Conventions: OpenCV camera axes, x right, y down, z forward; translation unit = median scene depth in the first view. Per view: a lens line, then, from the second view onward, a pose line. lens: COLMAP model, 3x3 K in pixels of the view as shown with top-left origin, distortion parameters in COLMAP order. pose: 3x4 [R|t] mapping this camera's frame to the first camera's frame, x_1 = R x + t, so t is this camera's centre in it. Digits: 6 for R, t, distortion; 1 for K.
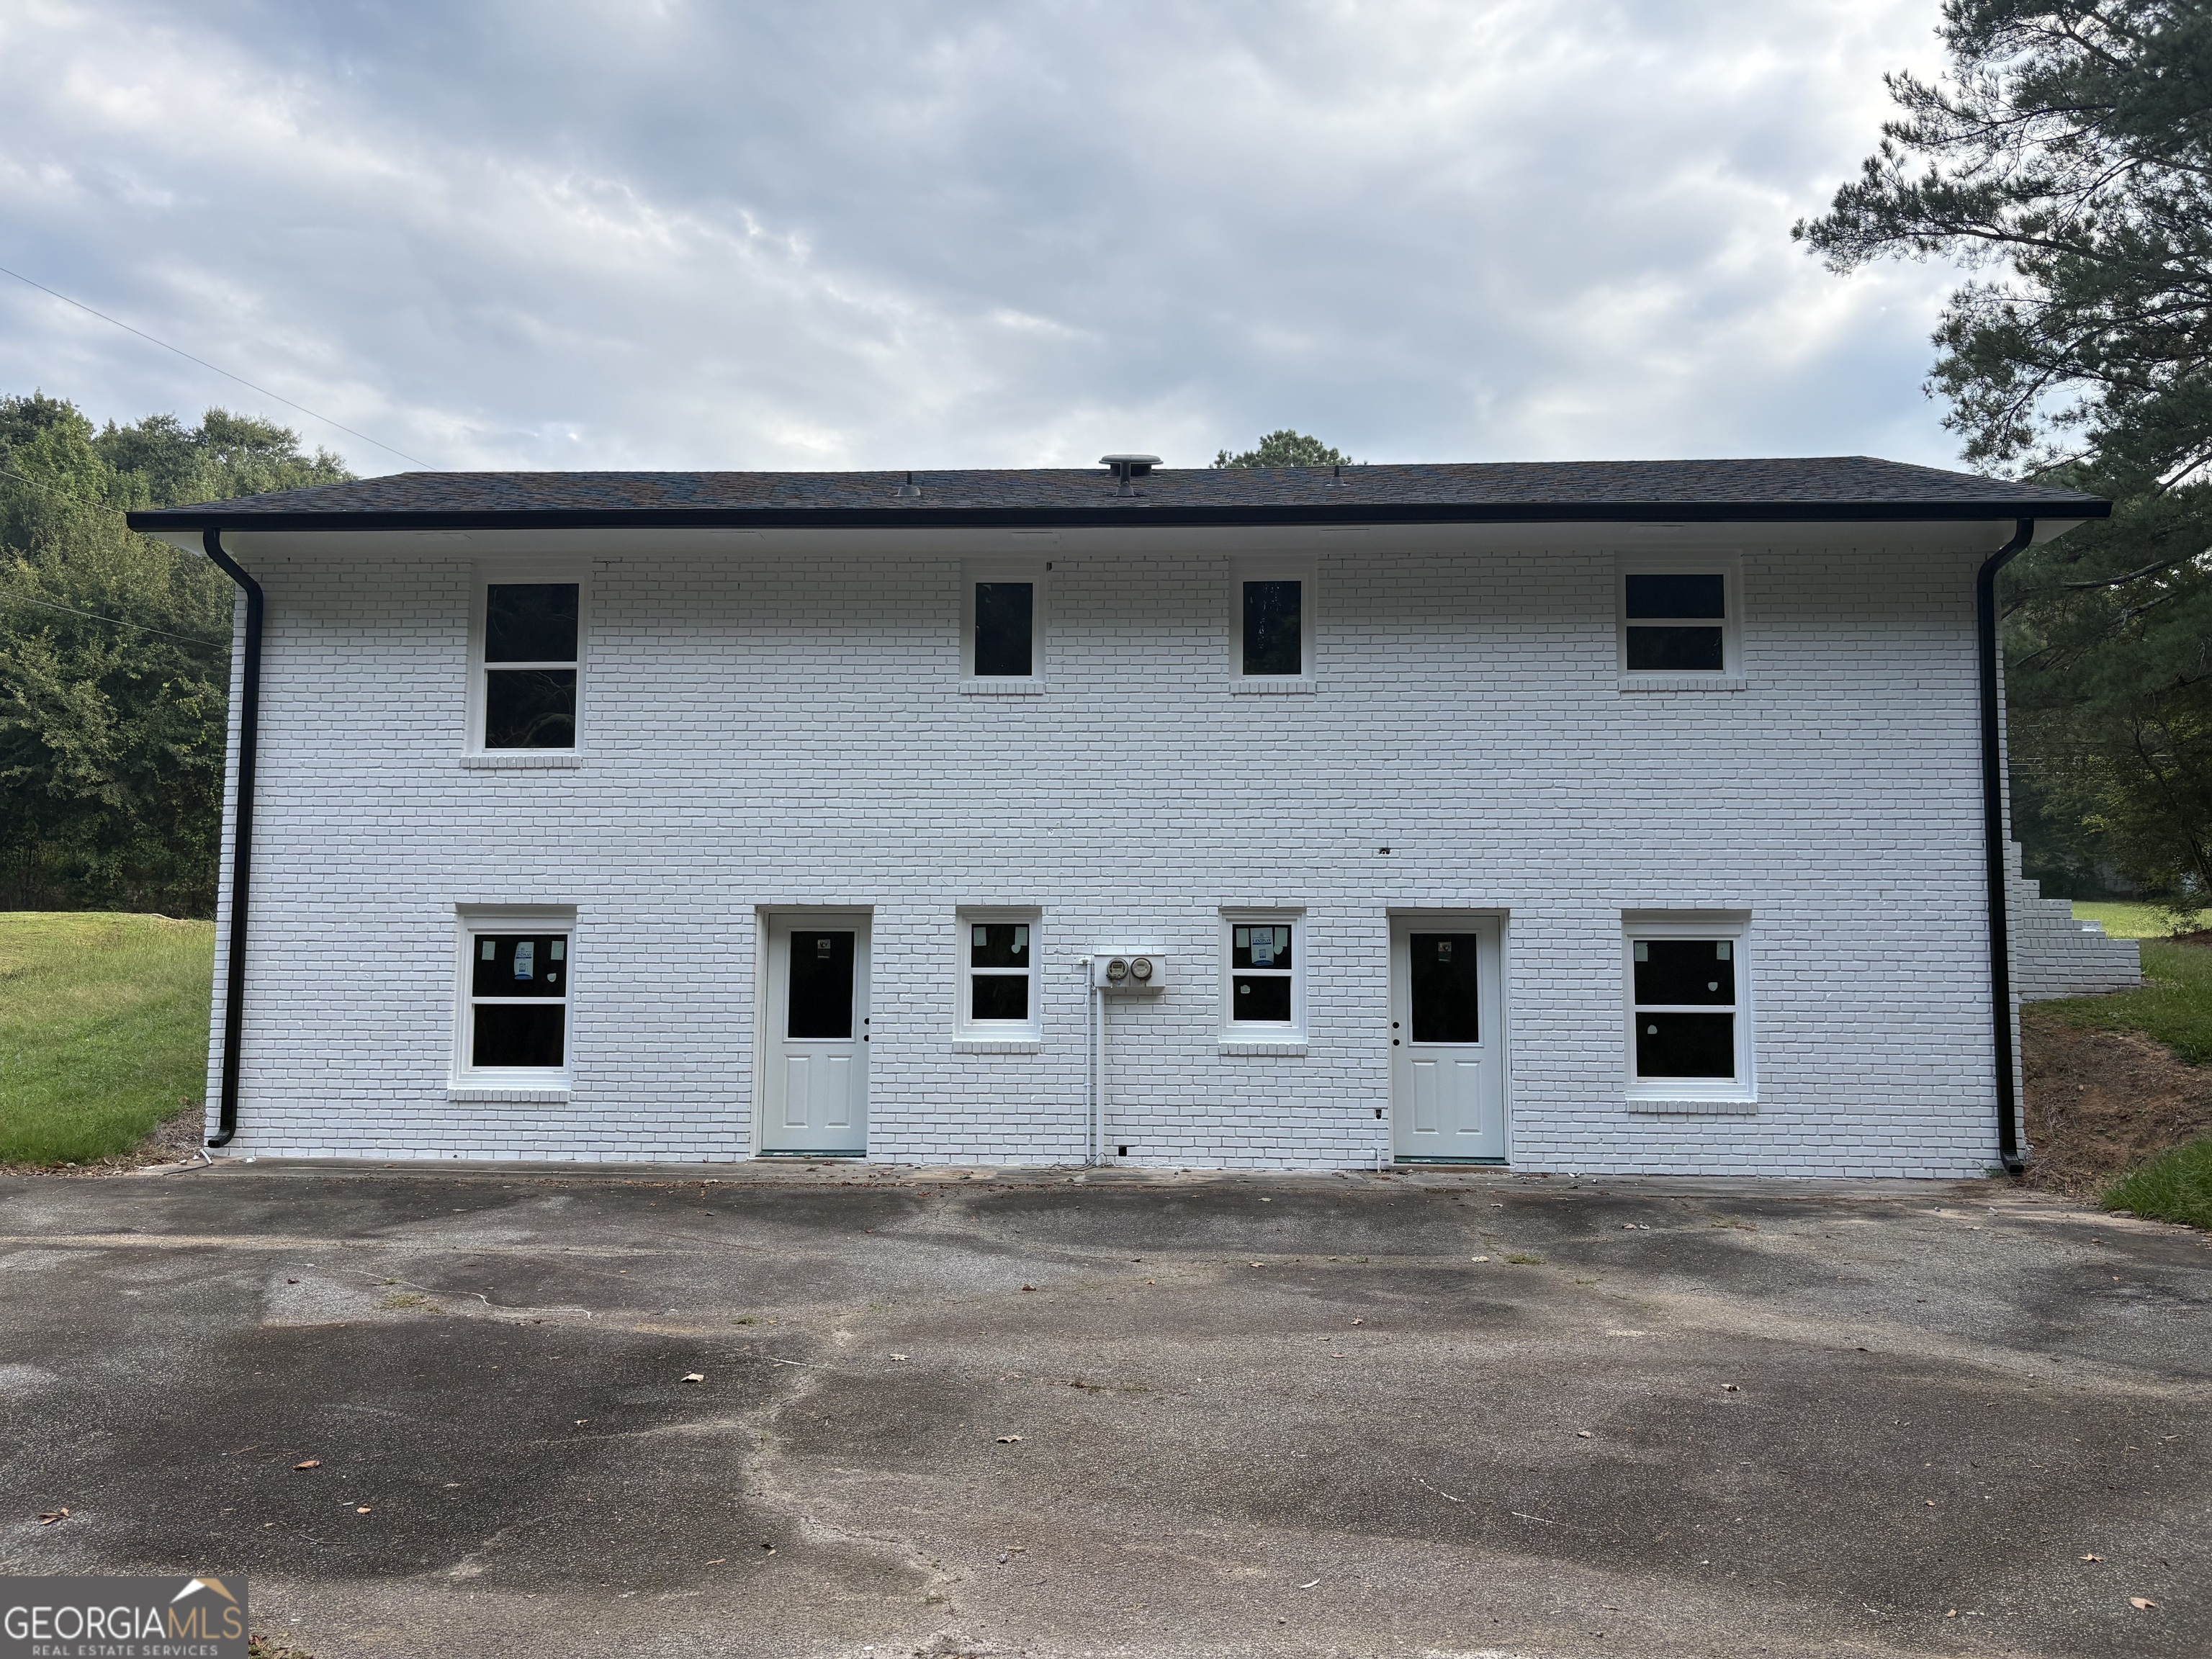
lens RADIAL K [[1719.6, 0, 1157.5], [0, 1719.6, 844.7], [0, 0, 1]] dist [0.053271, -0.076806]
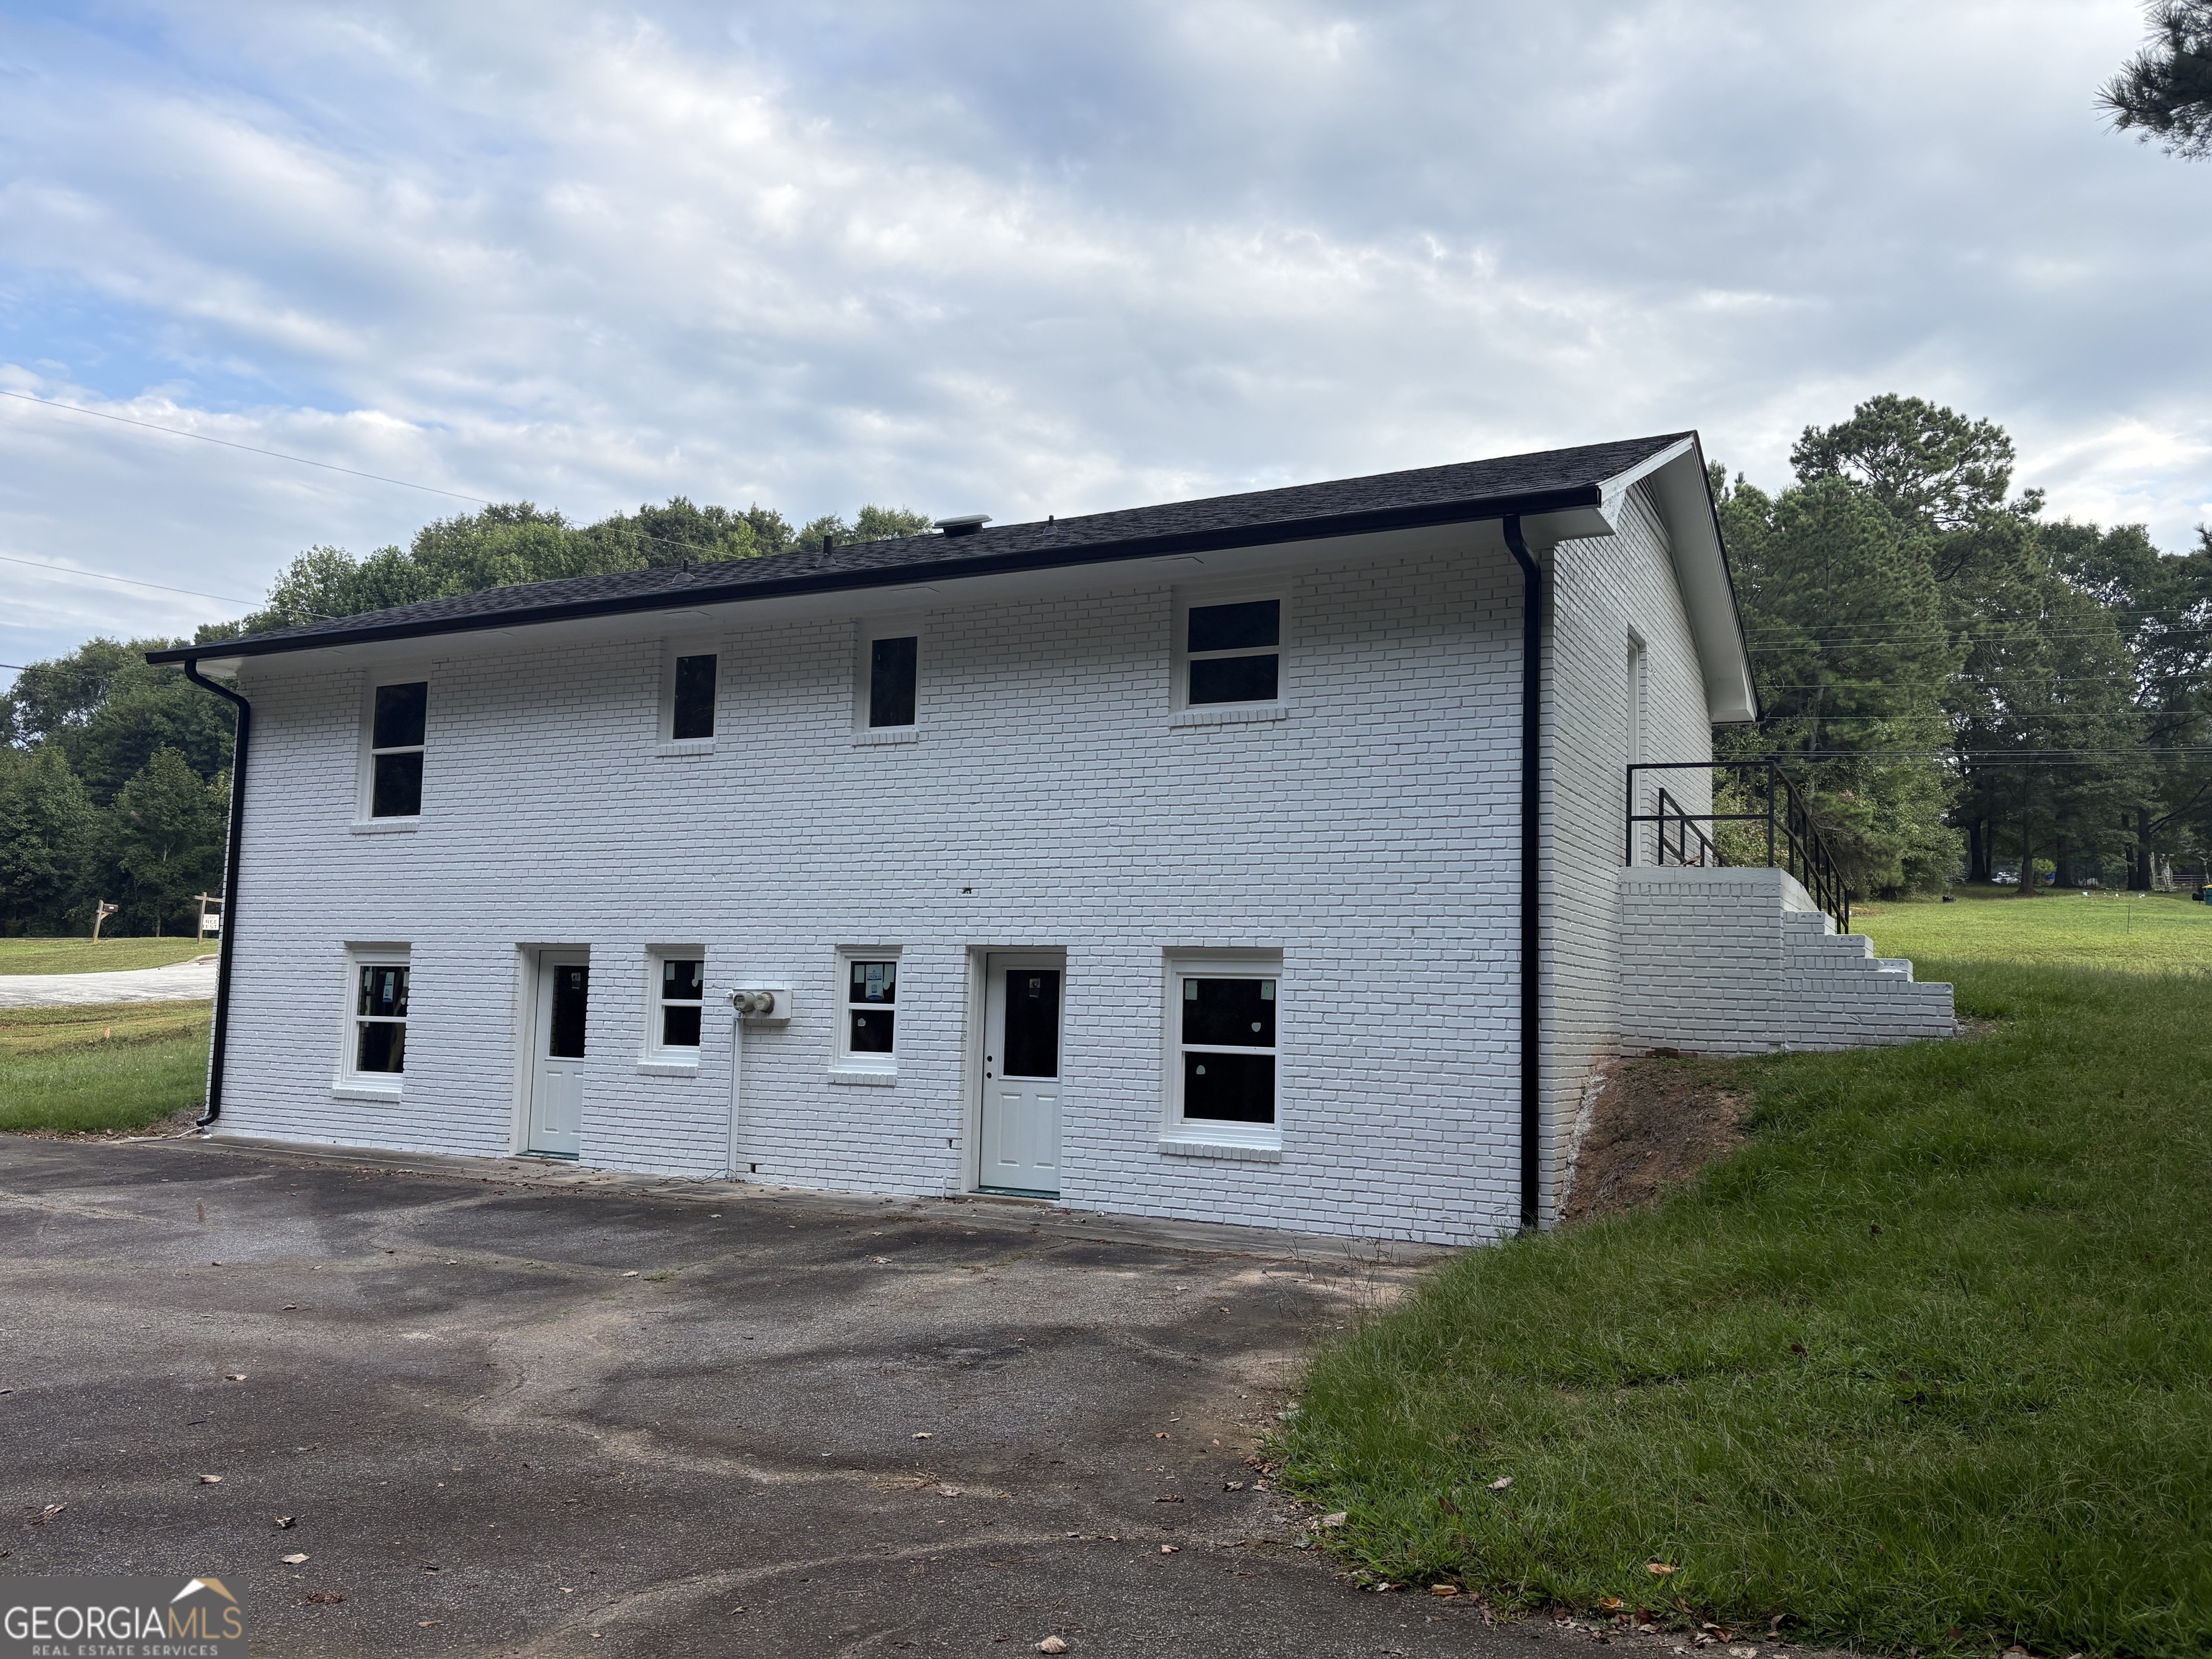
lens RADIAL K [[1727.4, 0, 1106.0], [0, 1727.4, 829.5], [0, 0, 1]] dist [0.181856, -0.577345]
pose [[0.902140, -0.027269, -0.430581, 0.657090], [0.019352, 0.999554, -0.022757, -0.008023], [0.431009, 0.012197, 0.902265, 0.087876]]
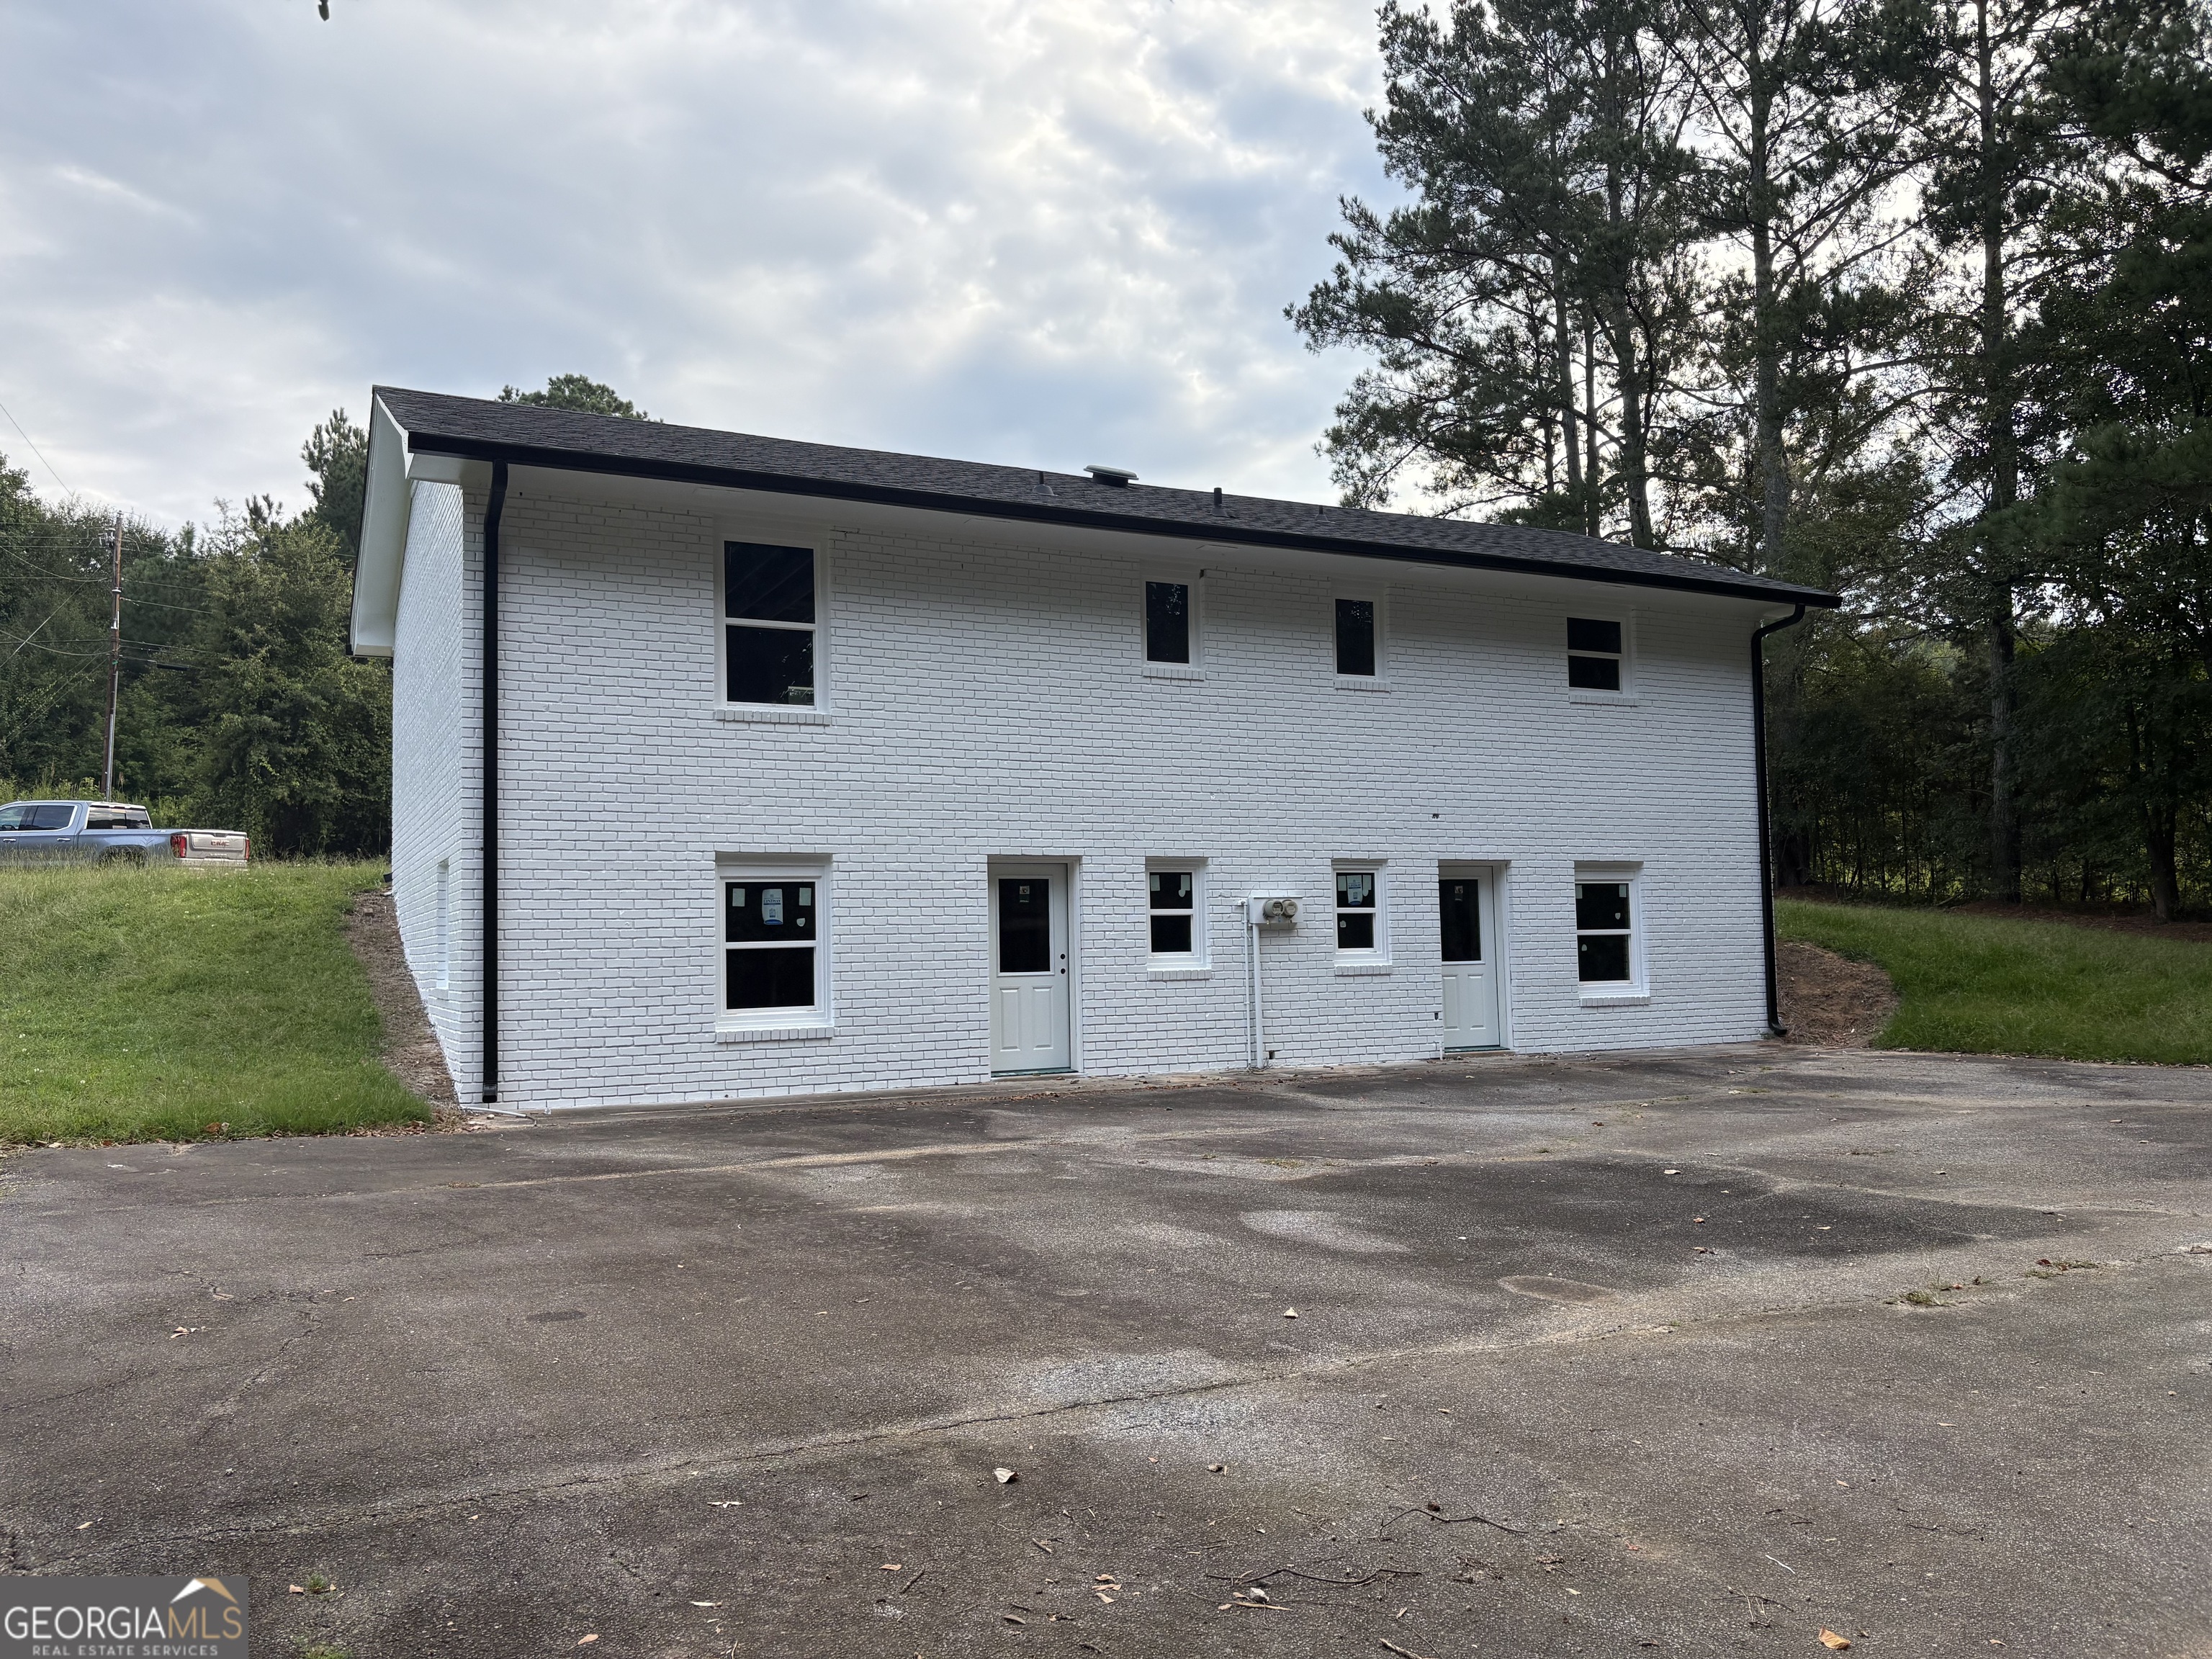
lens RADIAL K [[1658.0, 0, 1113.6], [0, 1658.0, 858.3], [0, 0, 1]] dist [0.108660, -0.161087]
pose [[0.867518, 0.003881, 0.497391, -0.703885], [-0.021370, 0.999337, 0.029474, 0.003486], [-0.496947, -0.036199, 0.867026, 0.023647]]
